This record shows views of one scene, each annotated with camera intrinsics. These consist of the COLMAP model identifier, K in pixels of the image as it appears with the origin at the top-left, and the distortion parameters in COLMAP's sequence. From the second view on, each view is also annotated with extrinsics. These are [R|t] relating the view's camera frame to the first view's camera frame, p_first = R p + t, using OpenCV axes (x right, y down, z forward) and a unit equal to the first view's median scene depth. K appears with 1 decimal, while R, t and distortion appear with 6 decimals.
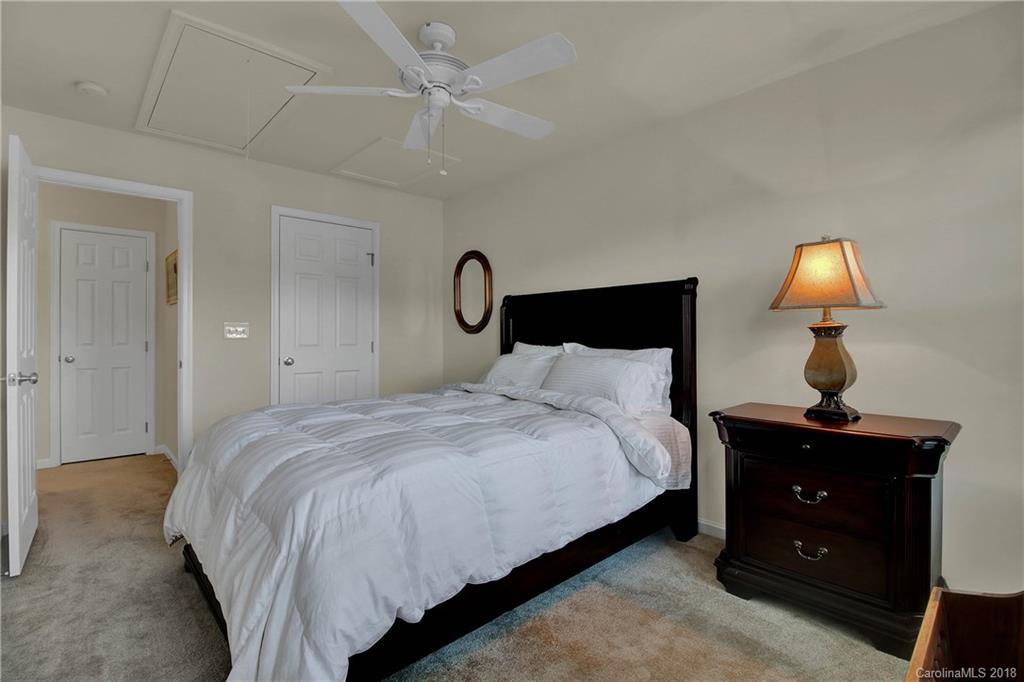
lens RADIAL K [[482.9, 0, 502.0], [0, 482.9, 332.9], [0, 0, 1]] dist [-0.018620, -0.000291]
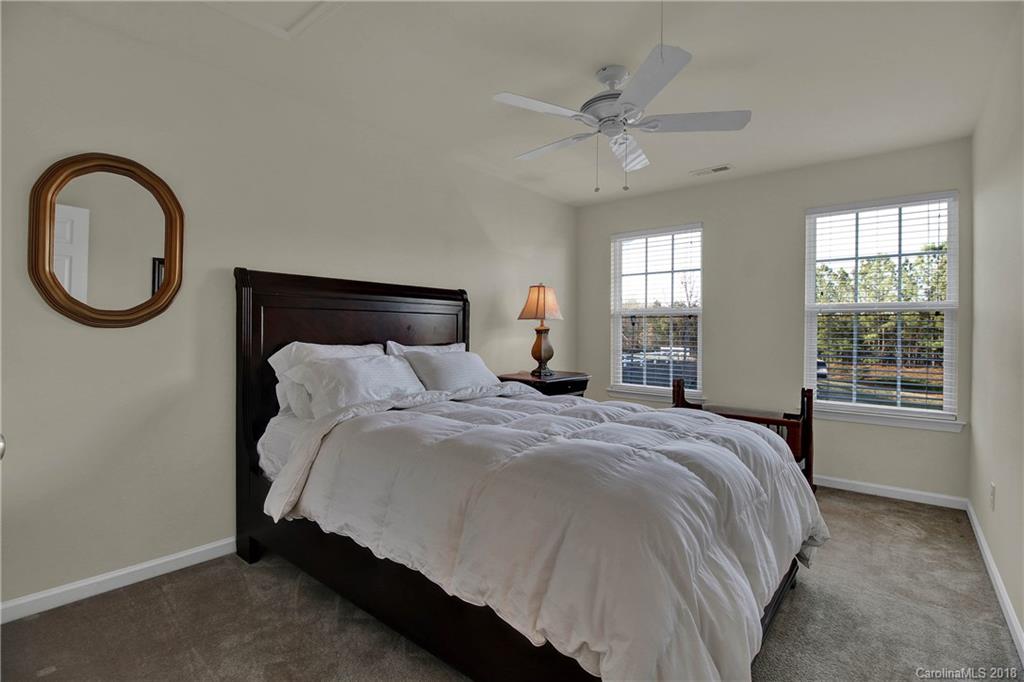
lens RADIAL K [[482.9, 0, 502.0], [0, 482.9, 332.9], [0, 0, 1]] dist [-0.018620, -0.000291]
pose [[-0.130379, 0.006157, 0.991445, -1.210938], [-0.015695, 0.999843, -0.008273, 0.021121], [-0.991340, -0.016639, -0.130262, 1.305209]]
